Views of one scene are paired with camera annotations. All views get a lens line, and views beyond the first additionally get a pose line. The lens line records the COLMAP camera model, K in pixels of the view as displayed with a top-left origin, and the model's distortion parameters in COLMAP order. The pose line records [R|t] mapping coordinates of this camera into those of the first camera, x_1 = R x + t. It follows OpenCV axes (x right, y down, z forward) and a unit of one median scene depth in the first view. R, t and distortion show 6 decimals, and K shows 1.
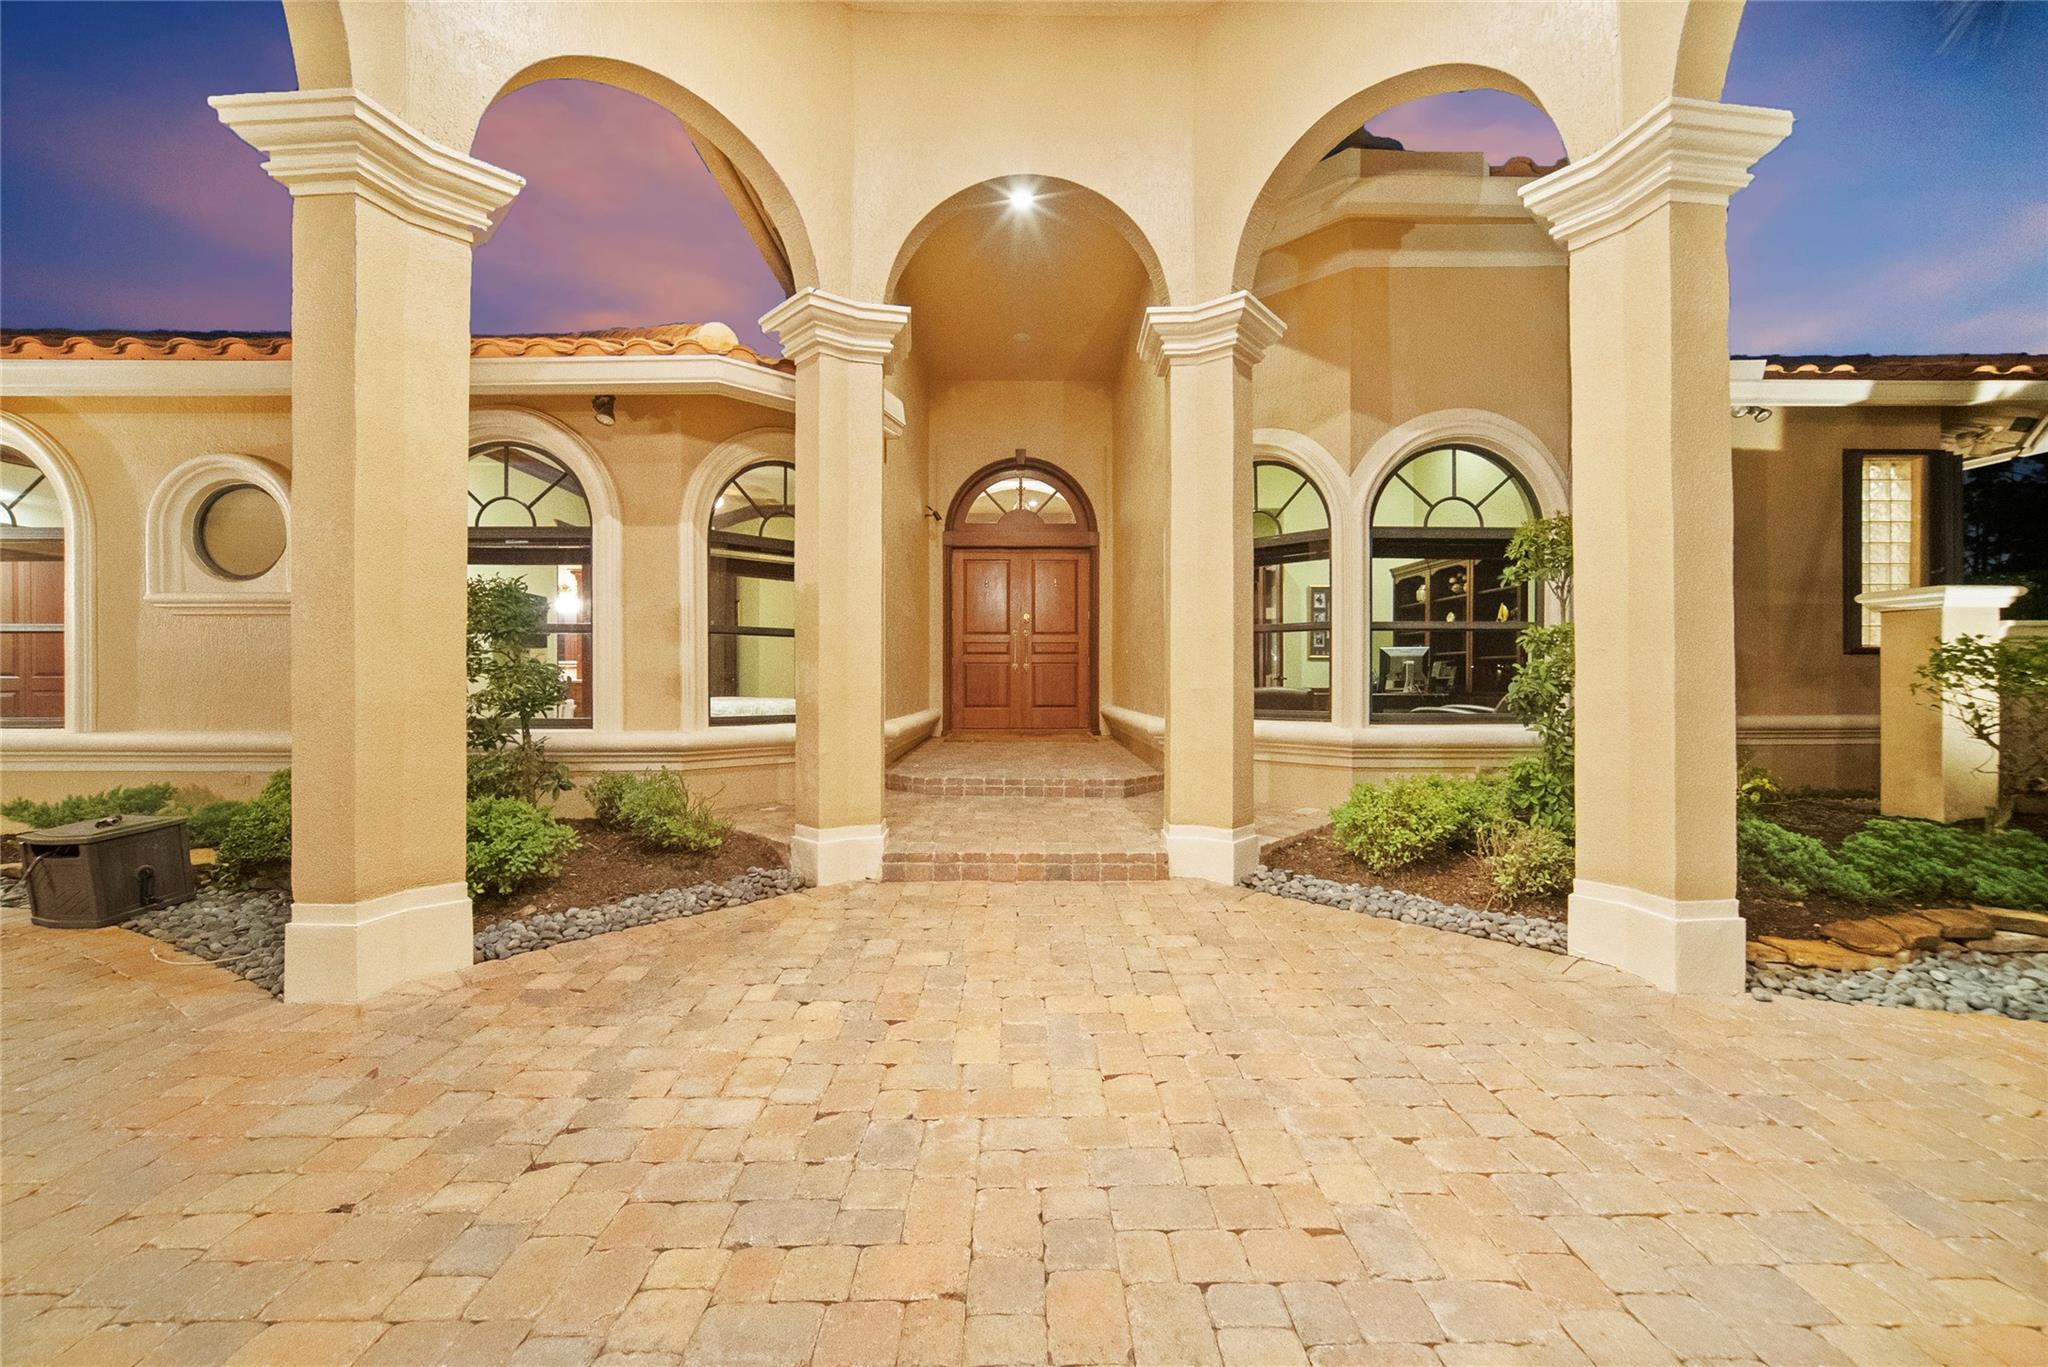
lens RADIAL K [[830.9, 0, 1033.3], [0, 830.9, 668.2], [0, 0, 1]] dist [-0.023982, 0.009547]
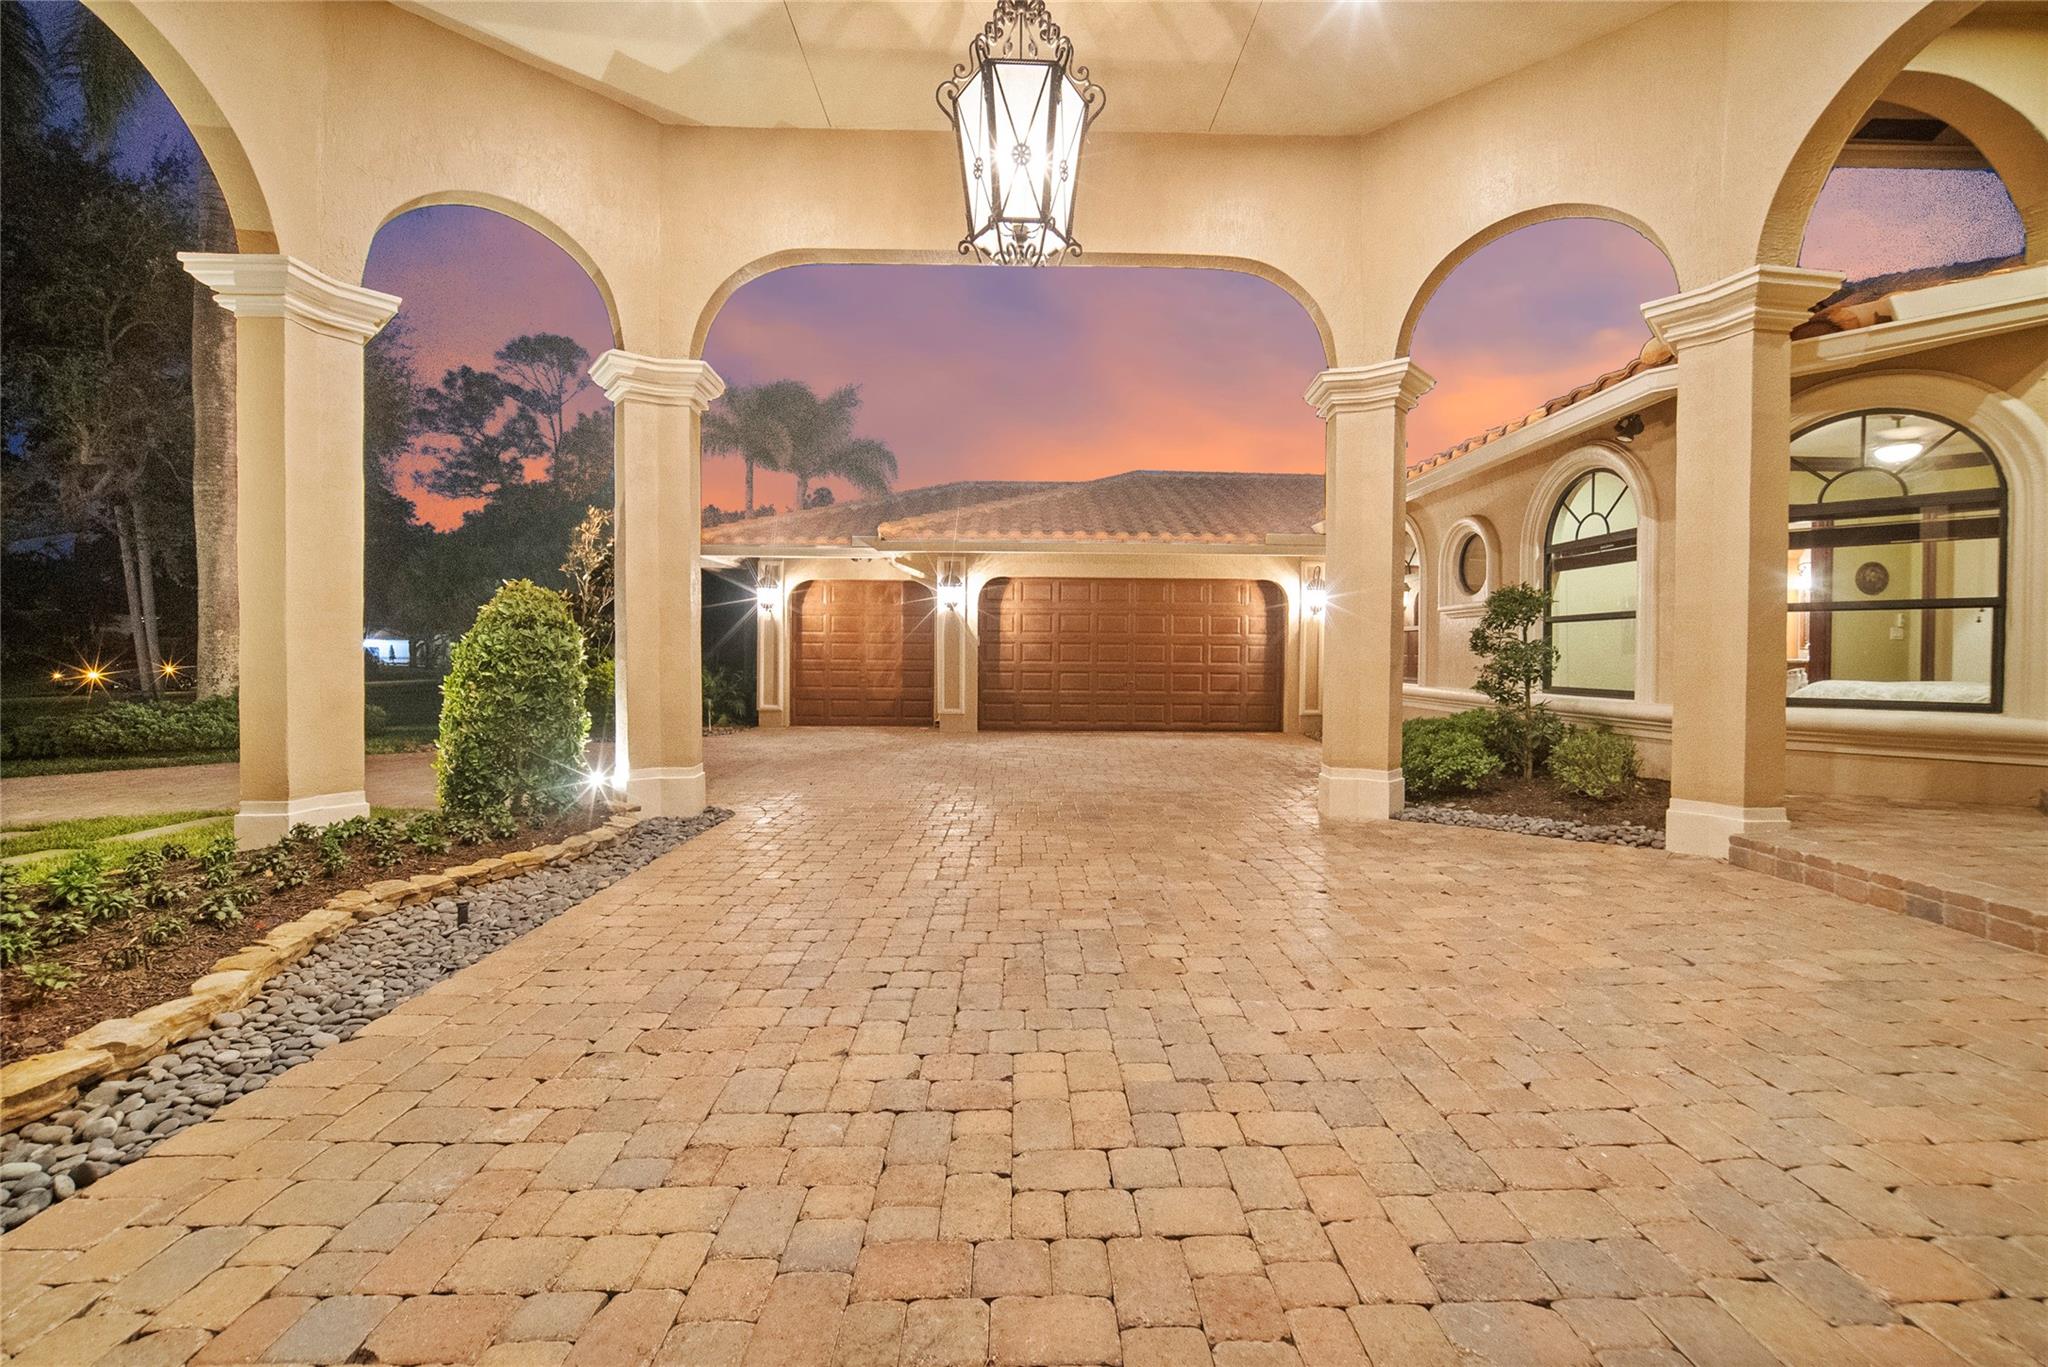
lens RADIAL K [[830.9, 0, 1033.3], [0, 830.9, 668.2], [0, 0, 1]] dist [-0.023982, 0.009547]
pose [[0.003203, 0.015551, -0.999874, 0.640240], [0.009947, 0.999829, 0.015582, 0.001366], [0.999945, -0.009996, 0.003047, 0.138092]]
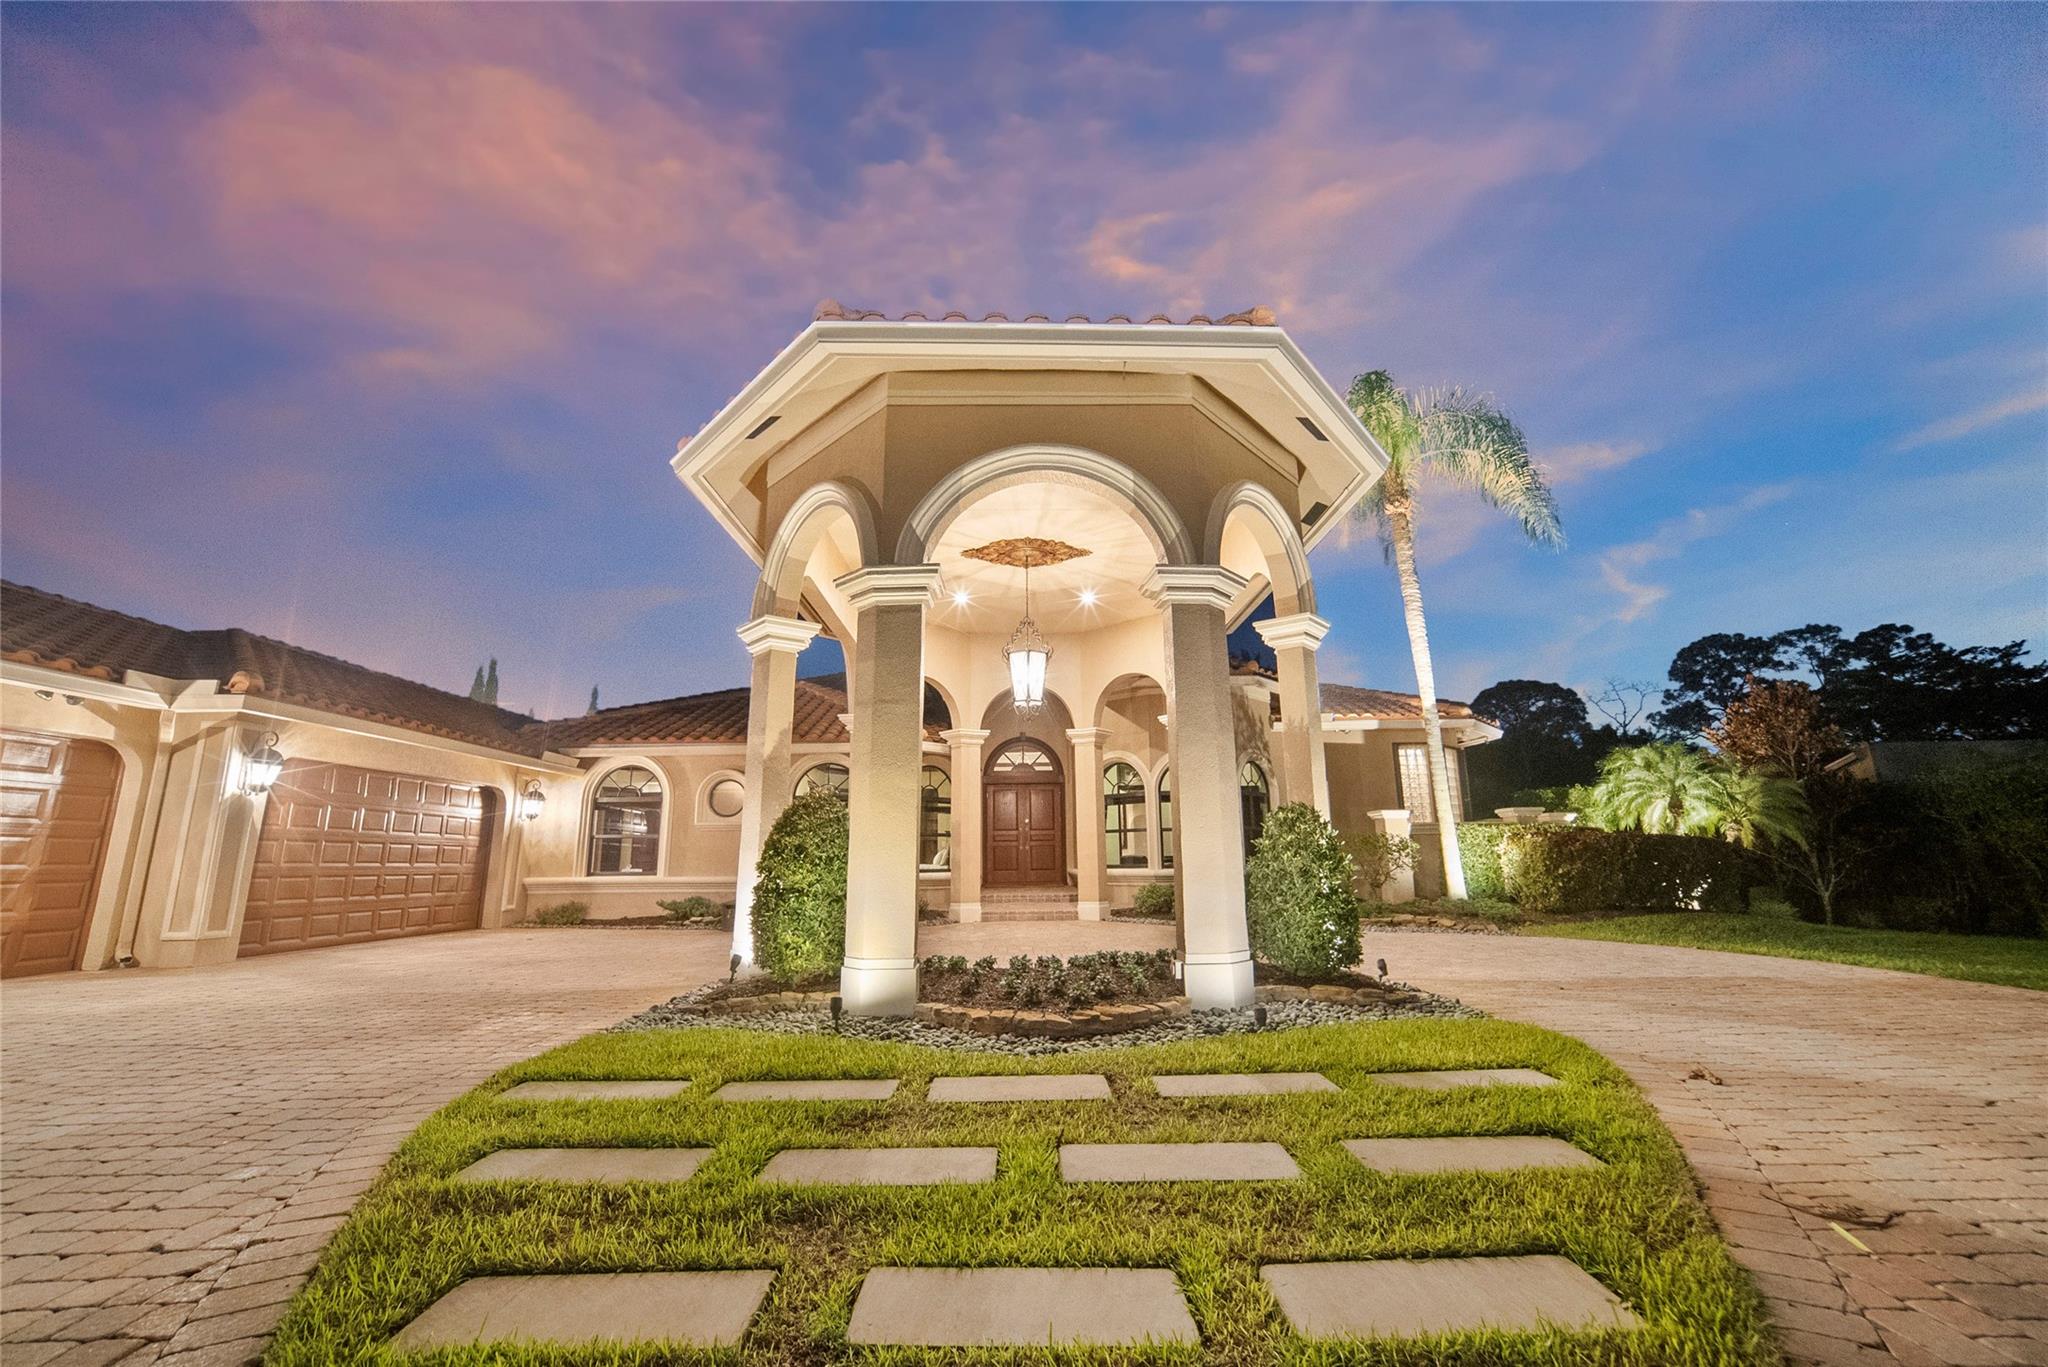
lens RADIAL K [[834.0, 0, 1024.0], [0, 834.0, 683.5], [0, 0, 1]] dist [-0.026339, 0.011812]
pose [[0.999889, -0.013768, -0.005716, -0.000876], [0.012393, 0.980805, -0.194599, 0.002137], [0.008286, 0.194507, 0.980866, -1.688041]]
